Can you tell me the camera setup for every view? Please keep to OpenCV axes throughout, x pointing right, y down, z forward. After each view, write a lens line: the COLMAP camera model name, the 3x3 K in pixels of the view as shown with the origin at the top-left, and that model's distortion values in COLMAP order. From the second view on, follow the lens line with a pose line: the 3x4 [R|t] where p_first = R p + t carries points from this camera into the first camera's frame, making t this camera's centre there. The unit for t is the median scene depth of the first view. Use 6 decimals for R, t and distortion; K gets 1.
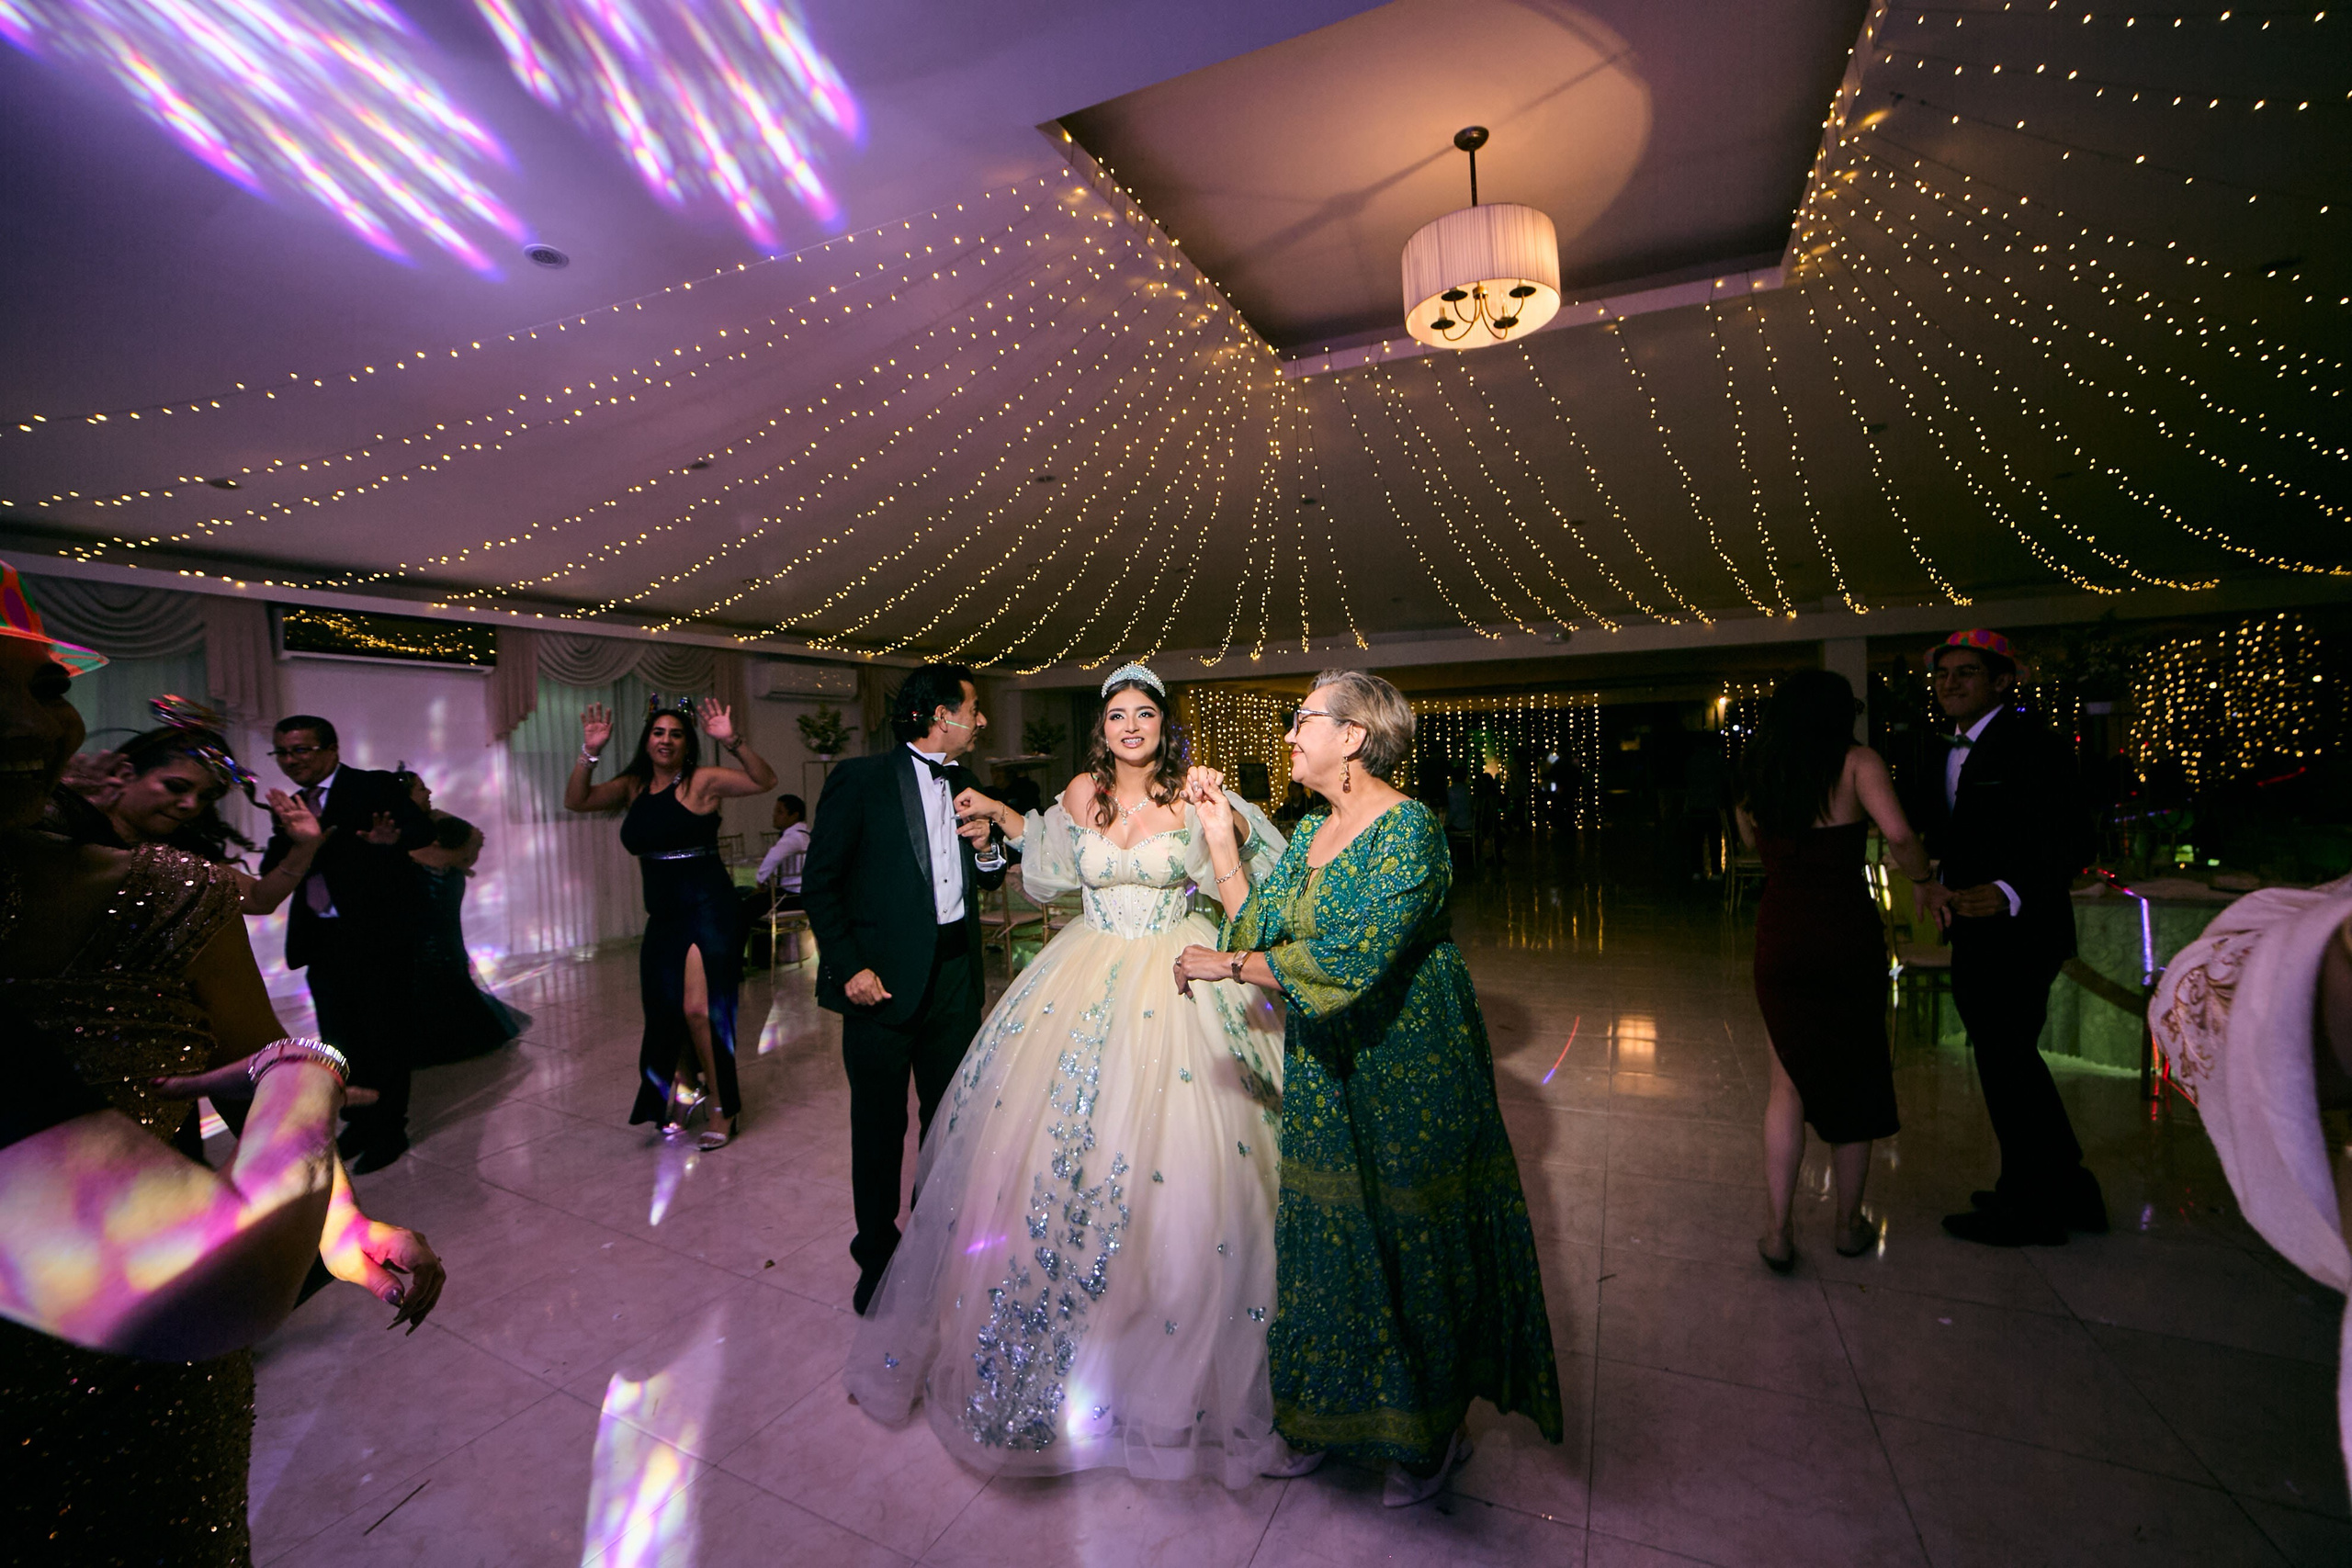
lens RADIAL K [[953.2, 0, 1178.4], [0, 953.2, 777.5], [0, 0, 1]] dist [-0.113676, 0.044409]
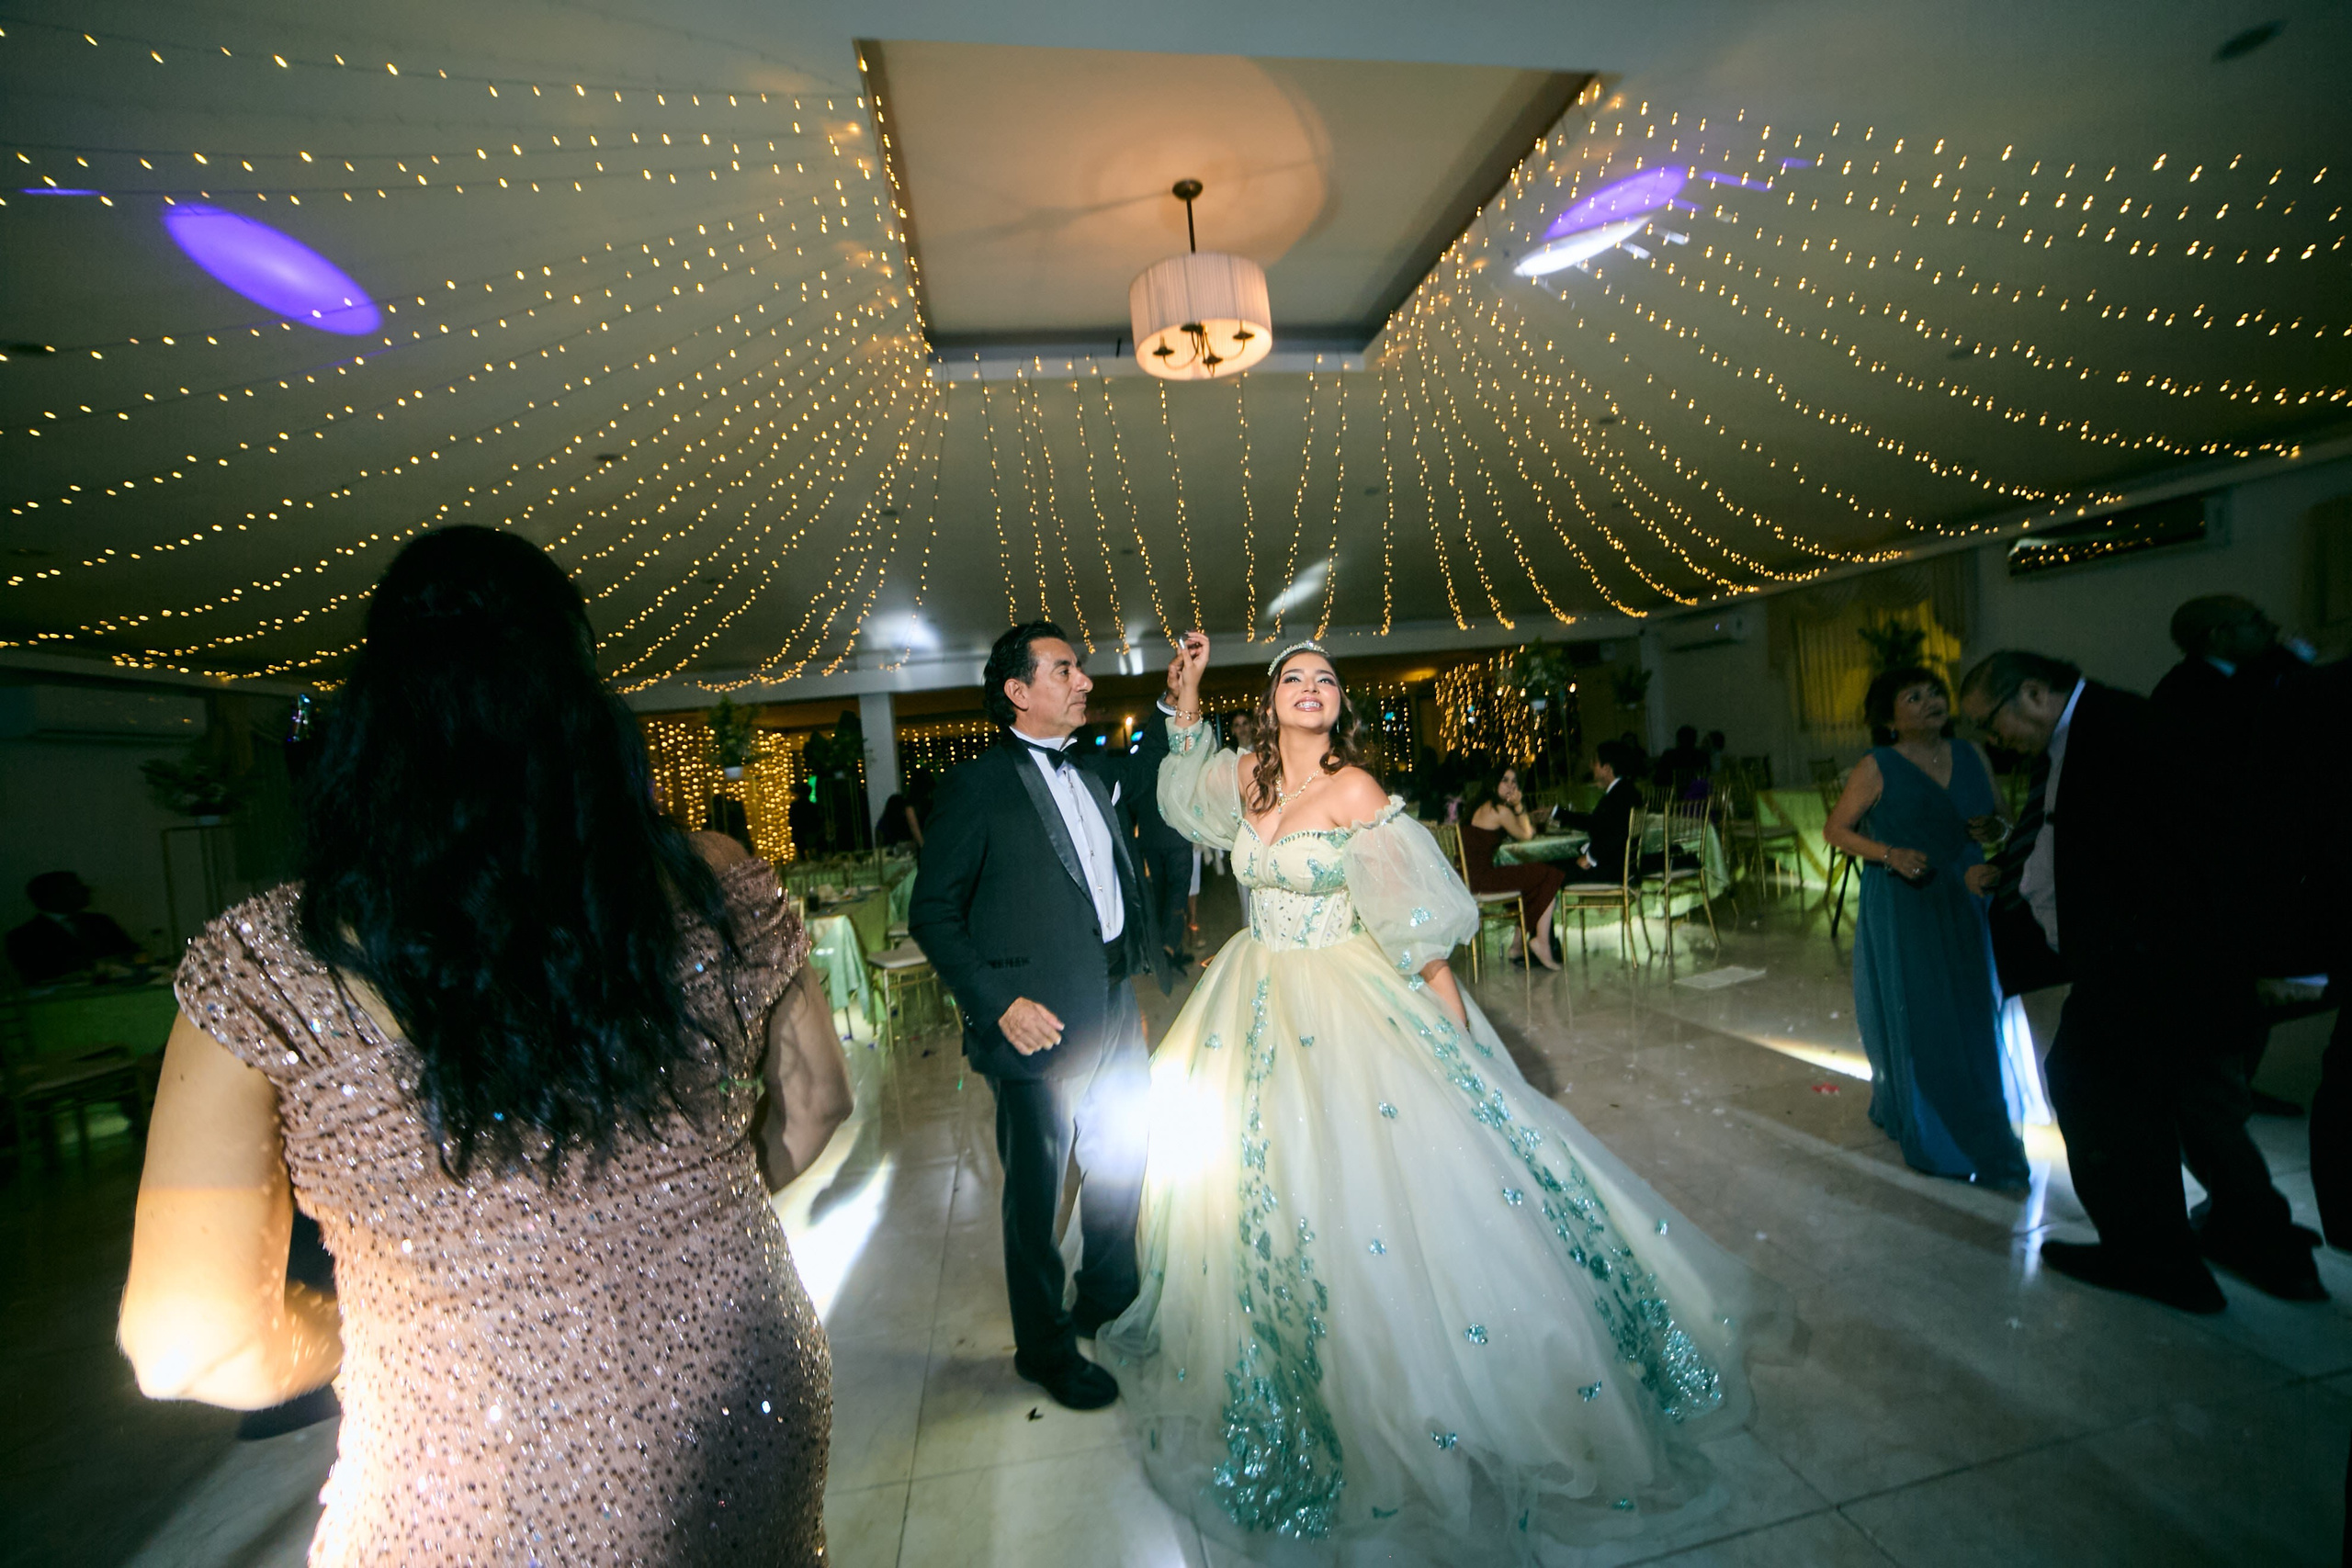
lens RADIAL K [[950.8, 0, 1177.9], [0, 950.8, 778.6], [0, 0, 1]] dist [-0.114372, 0.044565]
pose [[0.817520, -0.054947, 0.573273, -0.236948], [0.073699, 0.997235, -0.009516, 0.009520], [-0.571166, 0.050029, 0.819309, 0.089008]]
